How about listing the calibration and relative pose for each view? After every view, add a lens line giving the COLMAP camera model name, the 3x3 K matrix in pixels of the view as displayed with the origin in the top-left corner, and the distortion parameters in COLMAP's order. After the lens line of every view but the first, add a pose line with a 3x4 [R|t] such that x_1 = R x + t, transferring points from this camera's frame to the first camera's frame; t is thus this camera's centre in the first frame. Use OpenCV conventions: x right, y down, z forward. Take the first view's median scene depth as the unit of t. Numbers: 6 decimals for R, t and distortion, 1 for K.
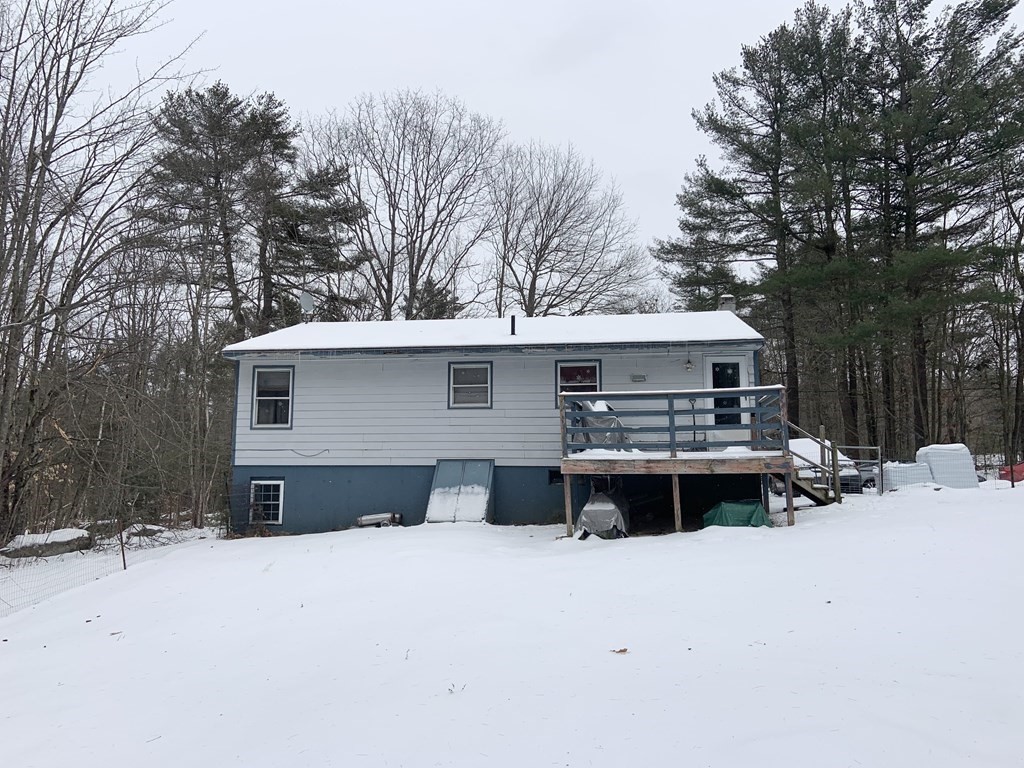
lens RADIAL K [[760.6, 0, 491.1], [0, 760.6, 380.9], [0, 0, 1]] dist [0.122237, -0.157752]
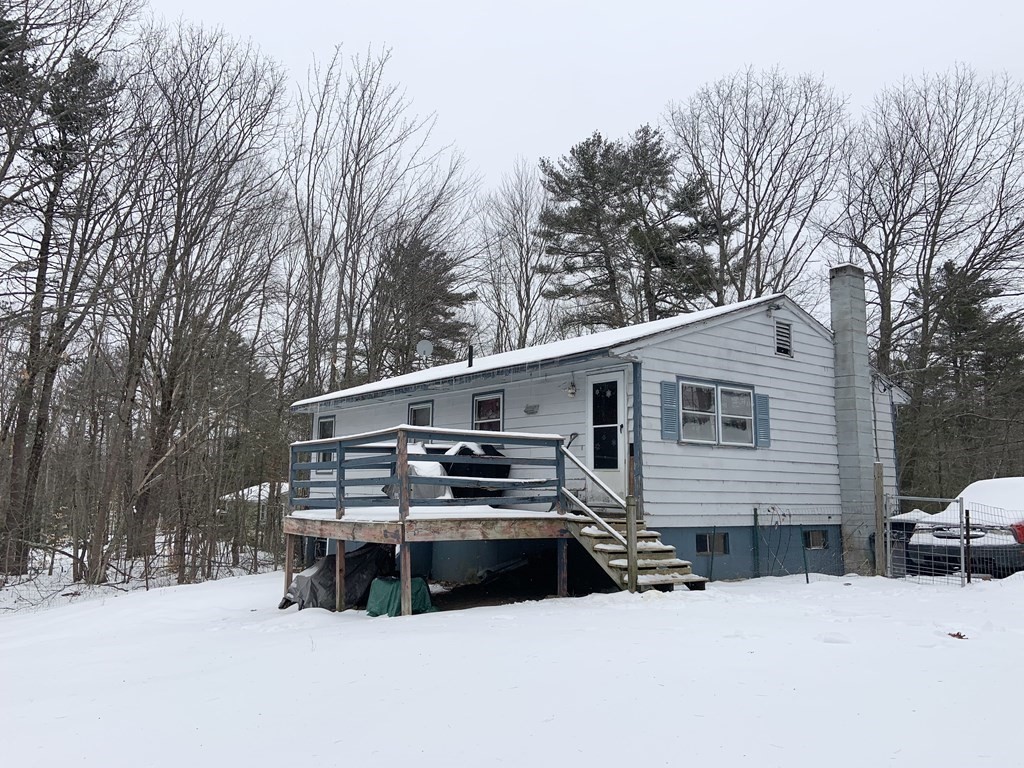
lens RADIAL K [[760.6, 0, 491.1], [0, 760.6, 380.9], [0, 0, 1]] dist [0.122237, -0.157752]
pose [[0.708708, -0.088024, -0.699989, 0.725443], [0.069613, 0.996069, -0.054777, 0.007208], [0.702060, -0.009907, 0.712049, 0.400658]]
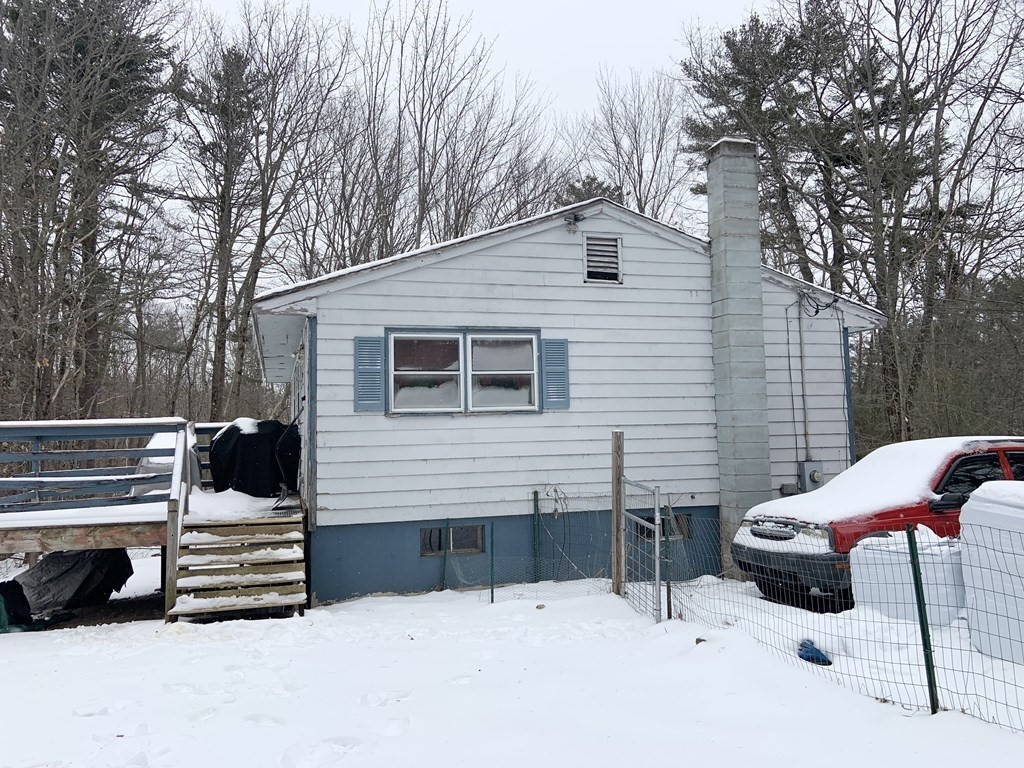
lens RADIAL K [[760.6, 0, 491.1], [0, 760.6, 380.9], [0, 0, 1]] dist [0.122237, -0.157752]
pose [[0.418121, -0.071300, -0.905589, 0.866131], [0.129578, 0.991402, -0.018228, 0.031586], [0.899102, -0.109723, 0.423765, 0.832218]]
